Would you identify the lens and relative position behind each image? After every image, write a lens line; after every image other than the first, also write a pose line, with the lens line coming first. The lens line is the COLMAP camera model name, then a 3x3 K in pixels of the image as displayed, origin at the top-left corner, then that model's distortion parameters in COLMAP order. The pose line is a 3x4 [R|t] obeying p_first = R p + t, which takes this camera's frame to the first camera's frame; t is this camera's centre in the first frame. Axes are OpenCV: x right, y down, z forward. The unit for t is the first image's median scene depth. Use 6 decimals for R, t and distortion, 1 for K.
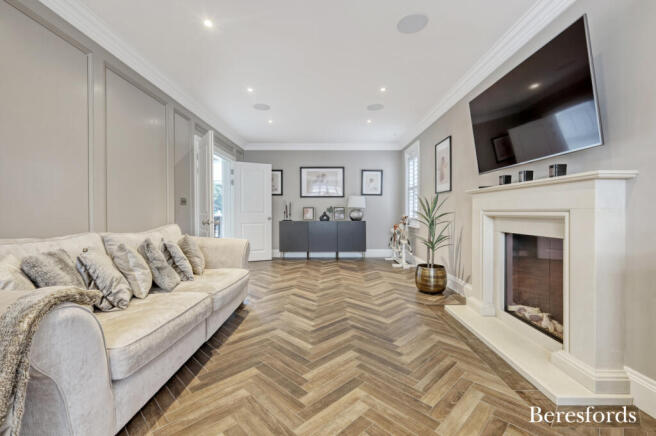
lens RADIAL K [[282.3, 0, 328.5], [0, 282.3, 215.8], [0, 0, 1]] dist [0.000254, 0.000601]
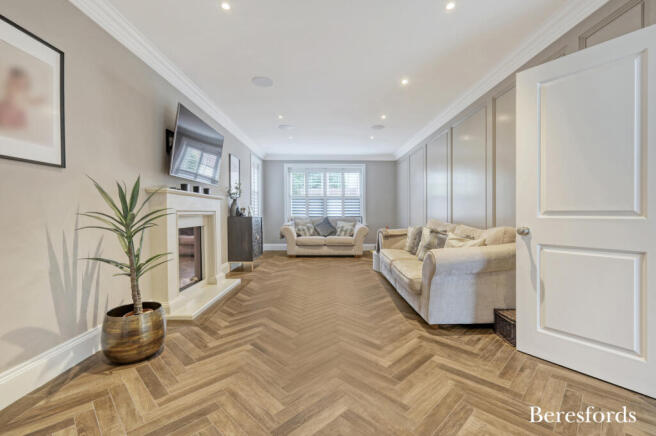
lens RADIAL K [[282.3, 0, 327.8], [0, 282.3, 216.3], [0, 0, 1]] dist [0.000254, 0.000601]
pose [[-0.999972, 0.005438, -0.005157, -0.016936], [0.005316, 0.999712, 0.023400, -0.017259], [0.005283, 0.023372, -0.999713, 1.717990]]
